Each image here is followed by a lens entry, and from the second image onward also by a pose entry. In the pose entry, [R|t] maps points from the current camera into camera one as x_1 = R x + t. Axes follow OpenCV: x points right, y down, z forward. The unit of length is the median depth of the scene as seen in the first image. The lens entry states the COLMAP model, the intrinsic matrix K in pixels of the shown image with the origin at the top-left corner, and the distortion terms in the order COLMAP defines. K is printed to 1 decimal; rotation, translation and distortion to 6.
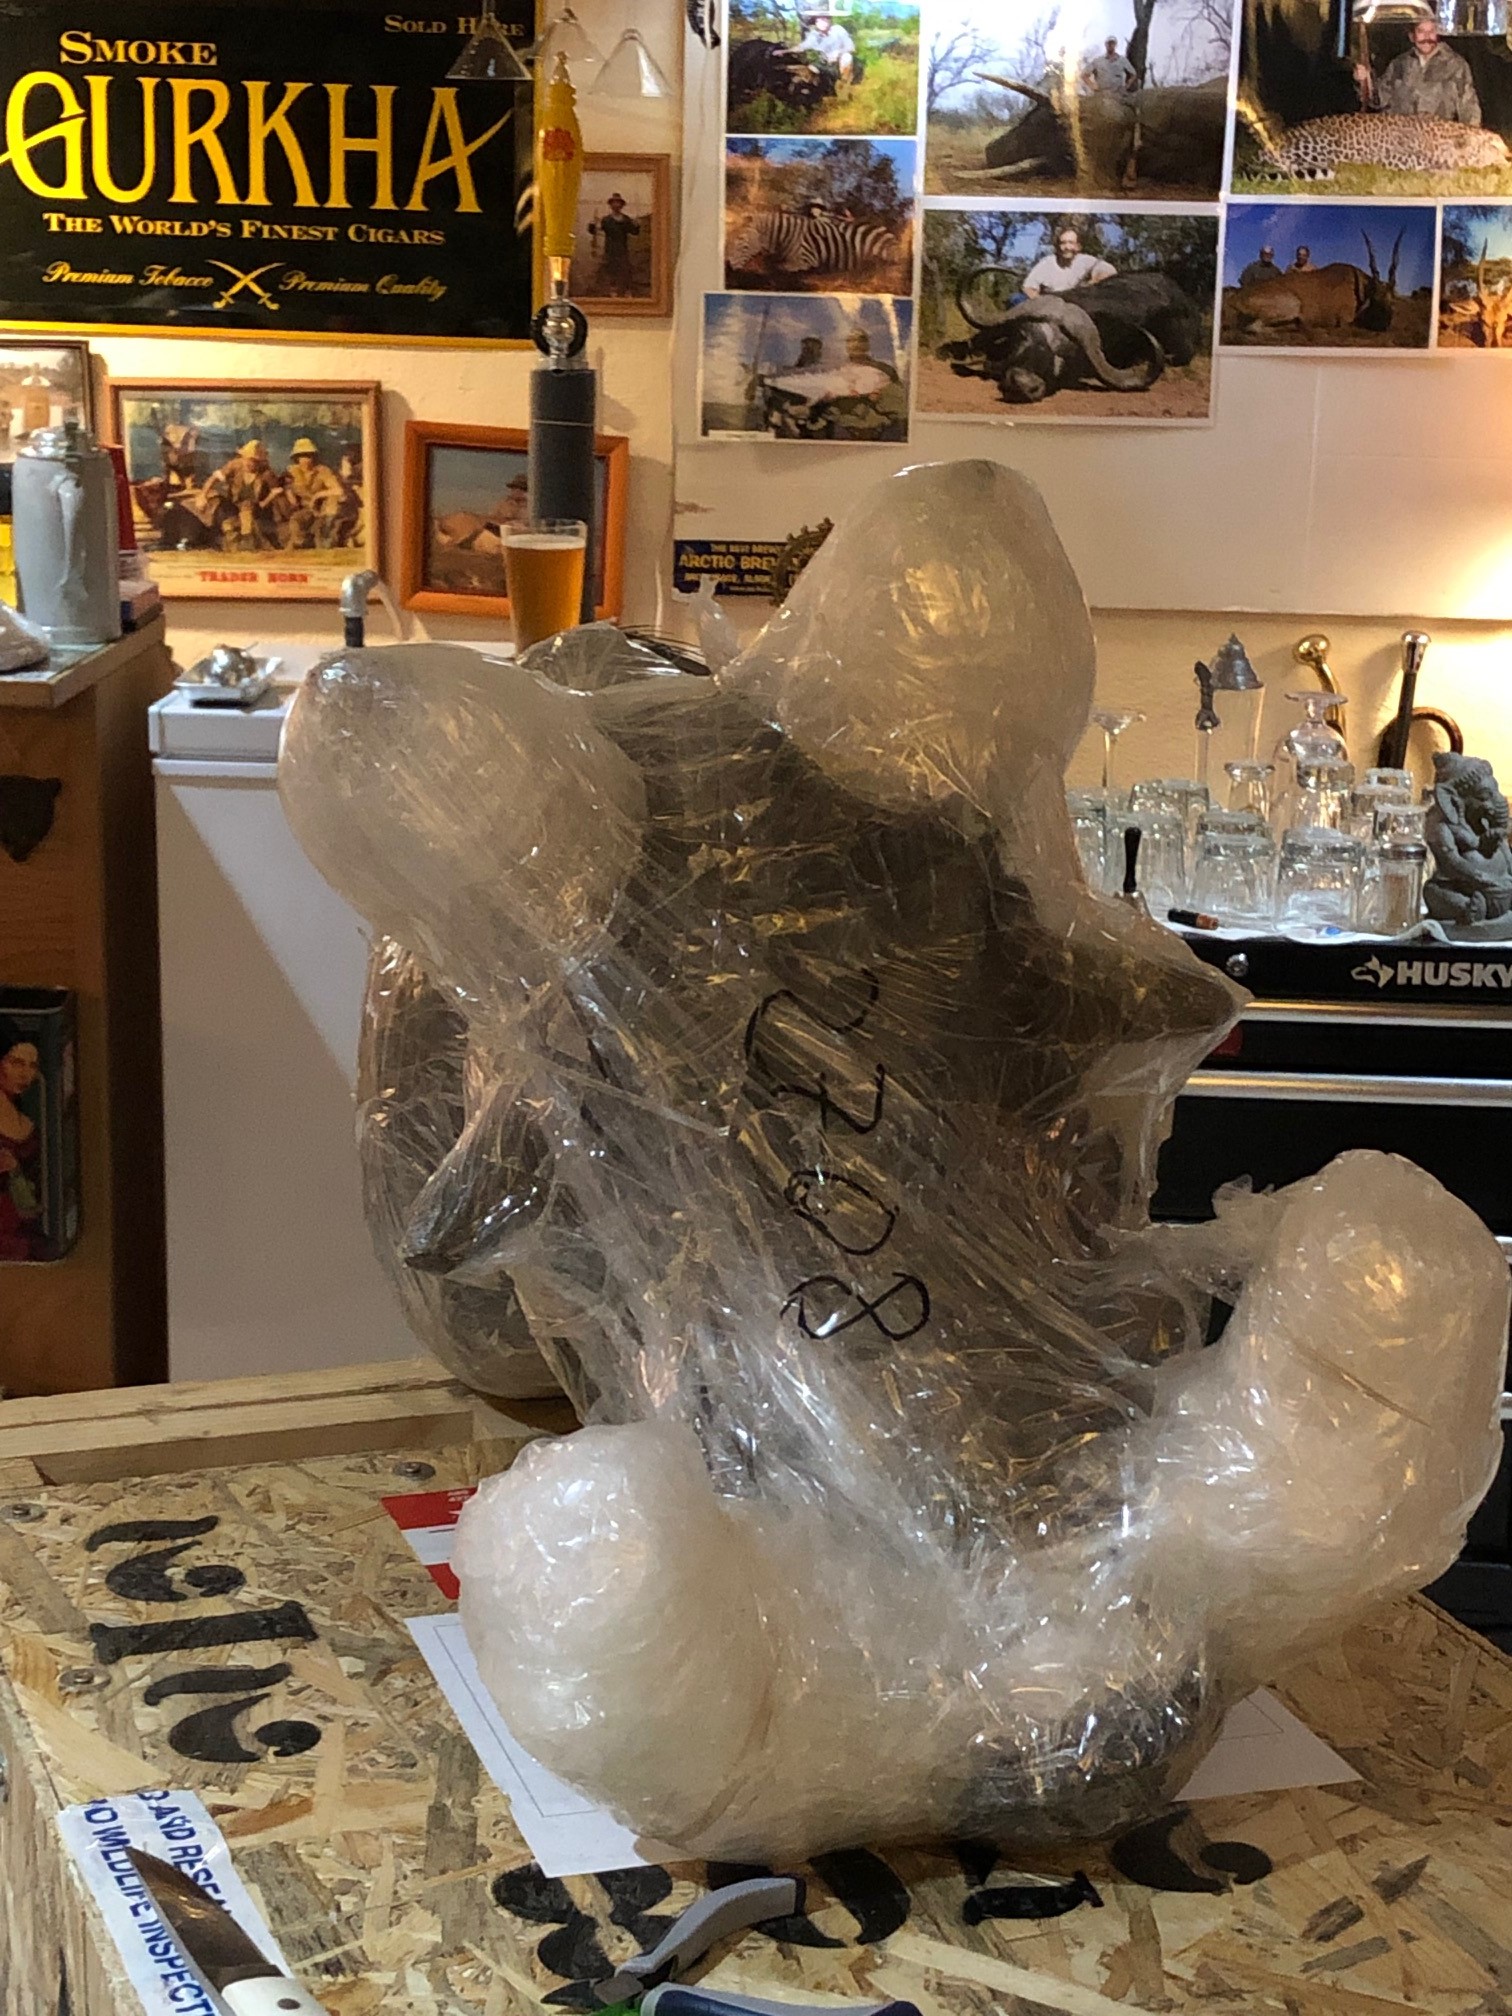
lens RADIAL K [[3463.8, 0, 756.3], [0, 3463.8, 1010.3], [0, 0, 1]] dist [0.028350, 0.000000]
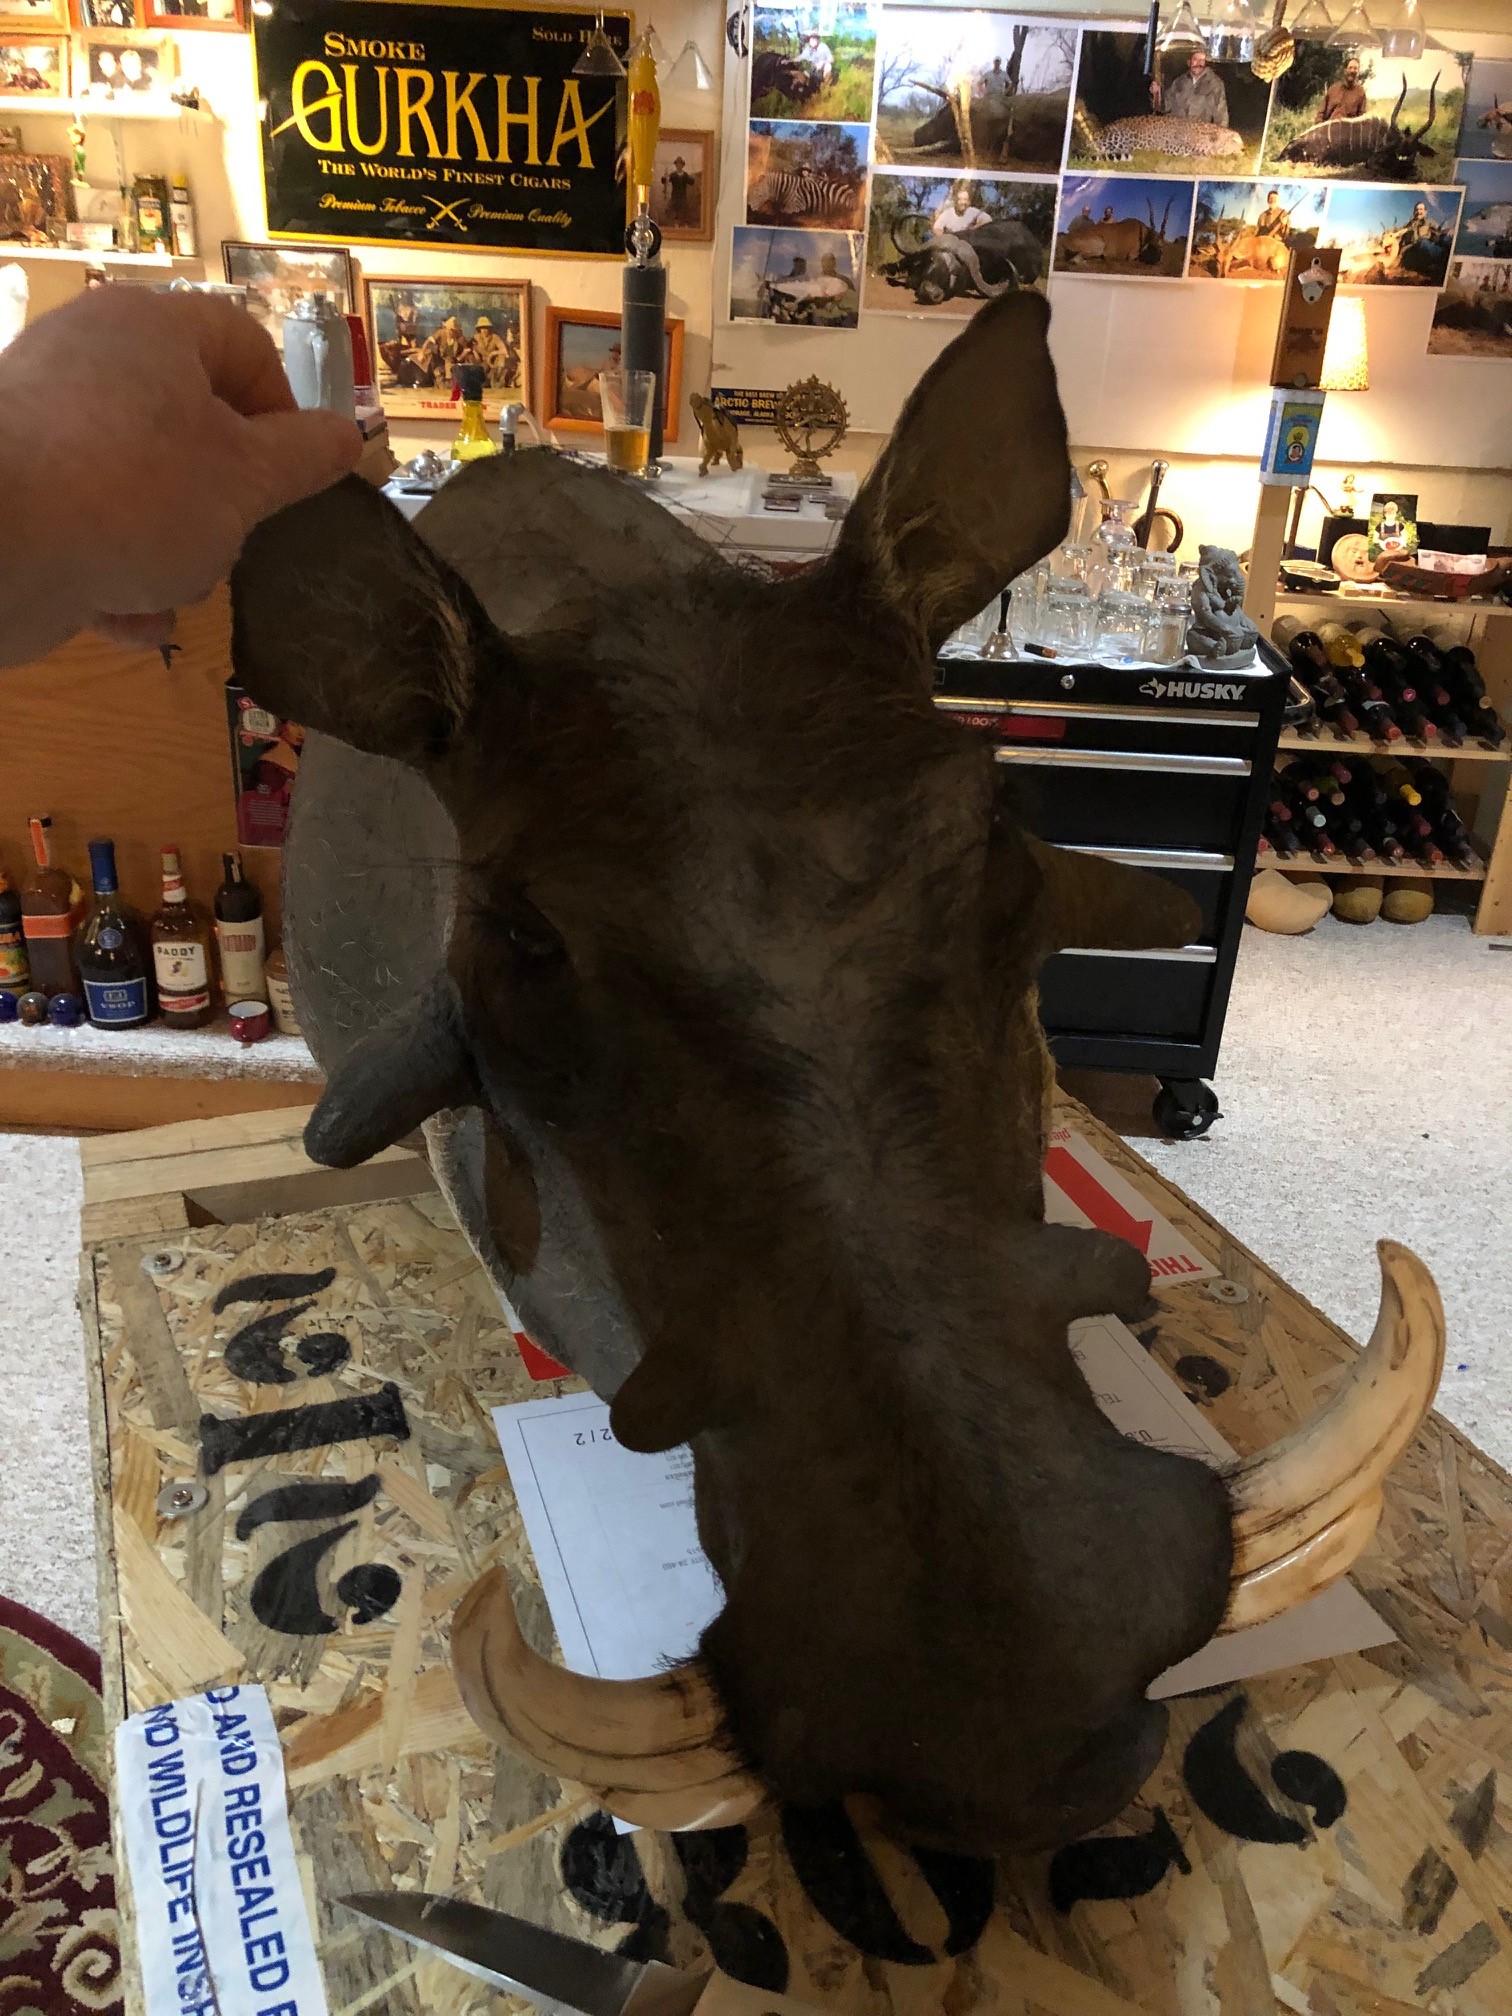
lens RADIAL K [[1669.1, 0, 749.8], [0, 1669.1, 1013.0], [0, 0, 1]] dist [-0.009672, 0.009332]
pose [[0.999653, 0.022406, 0.013860, -0.010279], [-0.024896, 0.975465, 0.218743, -0.021781], [-0.008618, -0.219012, 0.975684, 0.175019]]
